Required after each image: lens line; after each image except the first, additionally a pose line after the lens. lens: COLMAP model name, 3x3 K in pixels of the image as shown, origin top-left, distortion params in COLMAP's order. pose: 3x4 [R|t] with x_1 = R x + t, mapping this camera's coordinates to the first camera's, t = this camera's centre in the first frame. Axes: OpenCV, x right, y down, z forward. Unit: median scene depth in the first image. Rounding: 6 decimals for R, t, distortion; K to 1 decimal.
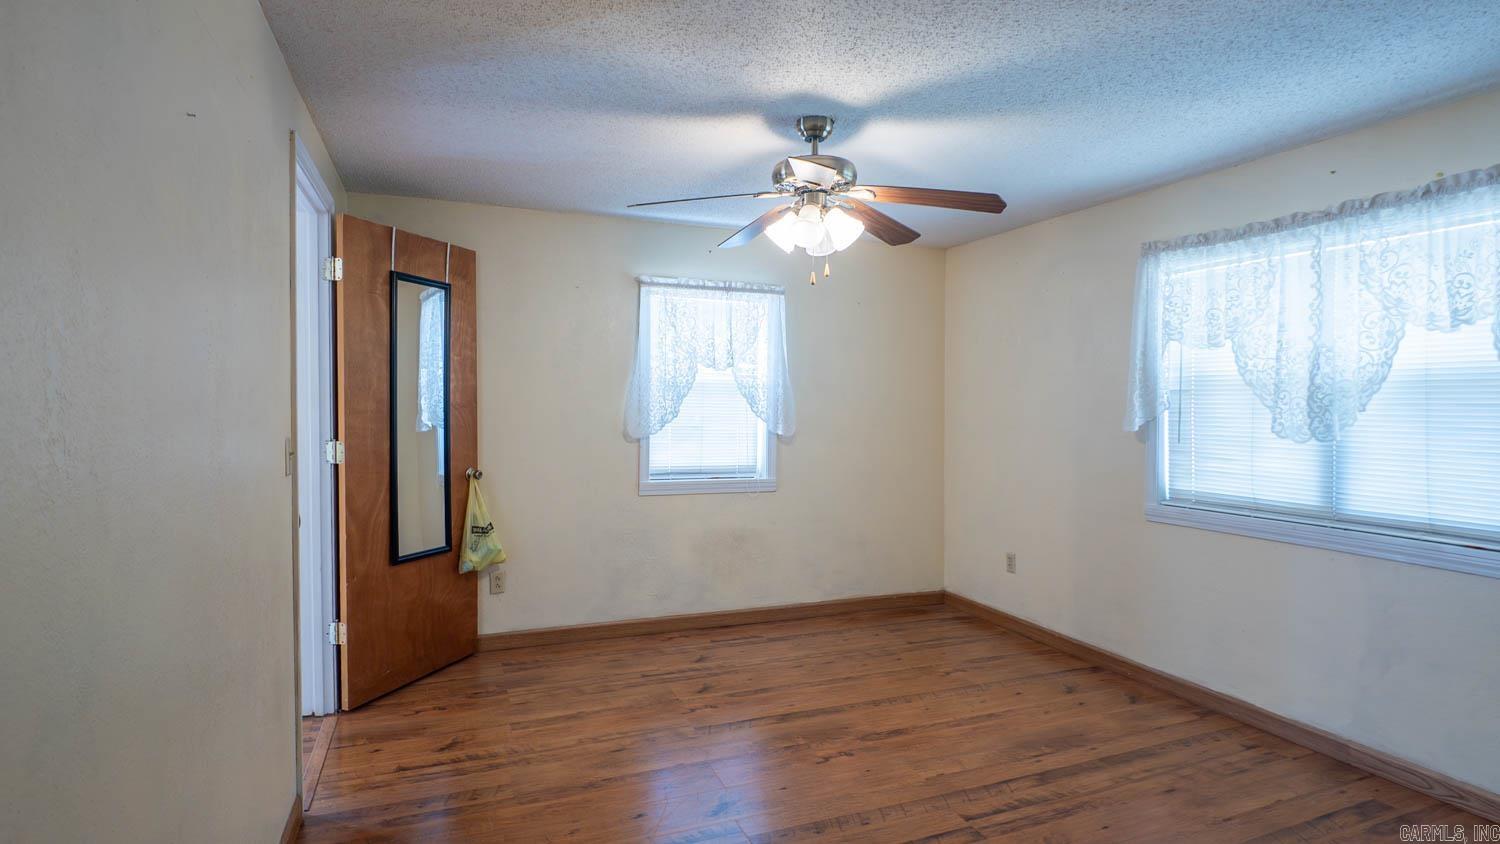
lens RADIAL K [[774.3, 0, 750.0], [0, 774.3, 422.0], [0, 0, 1]] dist [-0.000521, 0.000529]
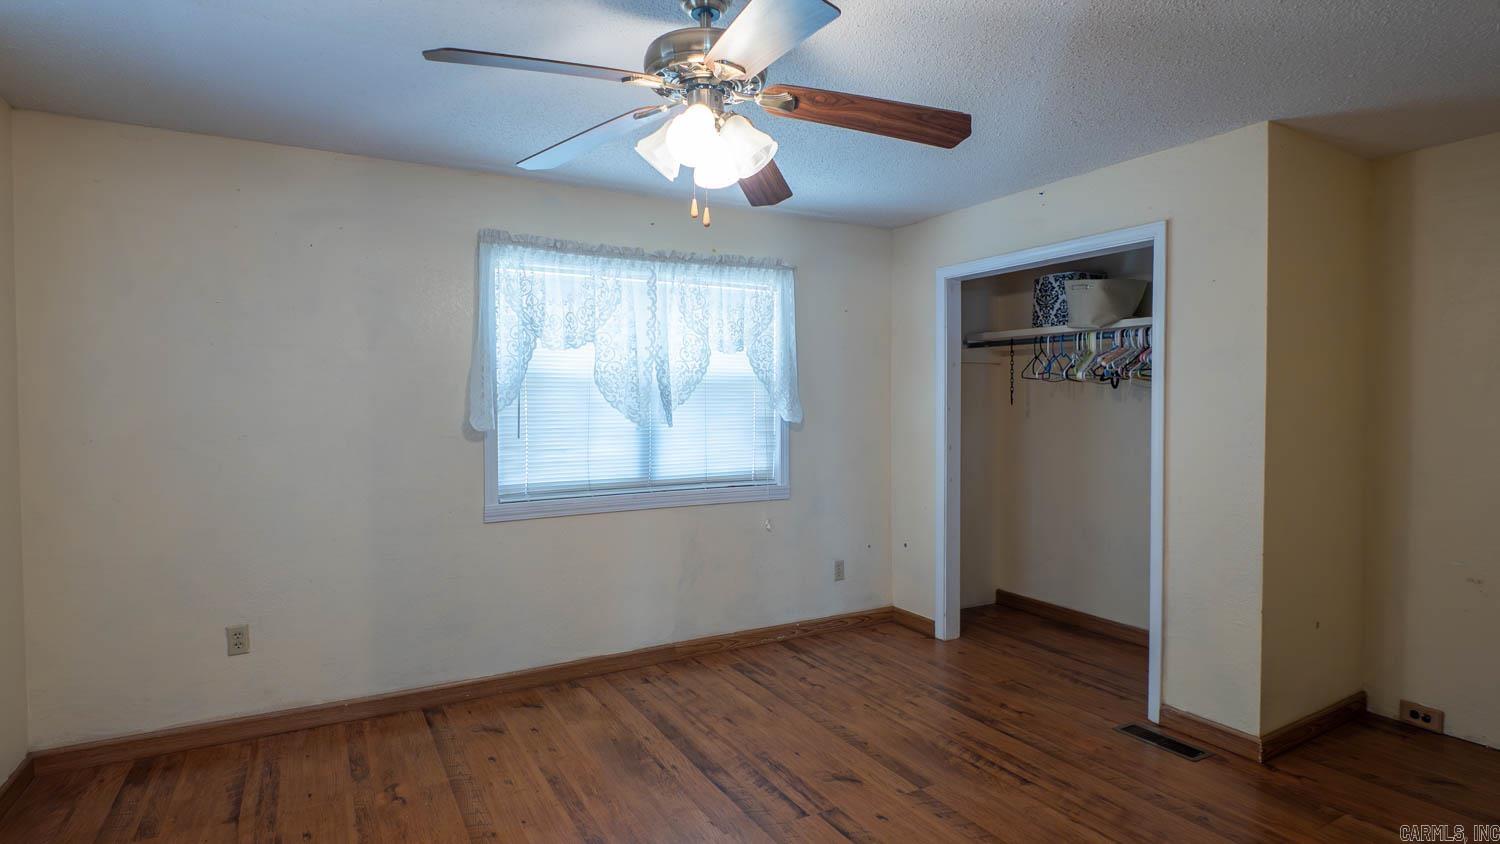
lens RADIAL K [[774.3, 0, 750.0], [0, 774.3, 422.0], [0, 0, 1]] dist [-0.000521, 0.000529]
pose [[-0.124979, -0.031093, 0.991672, -0.573878], [0.028423, 0.998986, 0.034904, -0.025880], [-0.991752, 0.032548, -0.123968, 0.983908]]
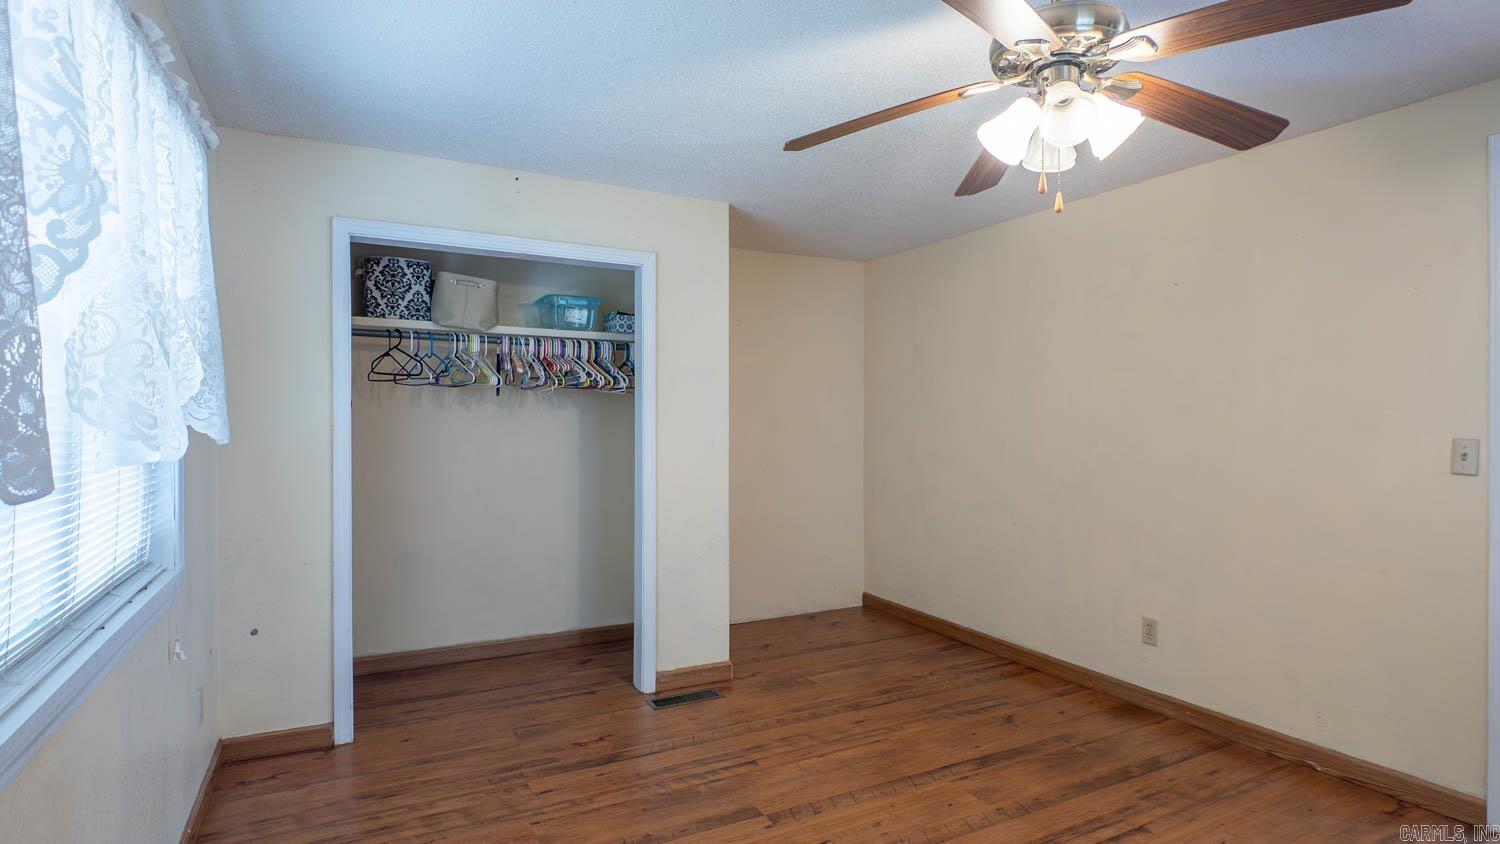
lens RADIAL K [[774.3, 0, 750.0], [0, 774.3, 422.0], [0, 0, 1]] dist [-0.000521, 0.000529]
pose [[-0.995156, -0.008057, -0.097981, 0.376938], [-0.011455, 0.999350, 0.034171, -0.024269], [0.097642, 0.035128, -0.994601, 1.517172]]
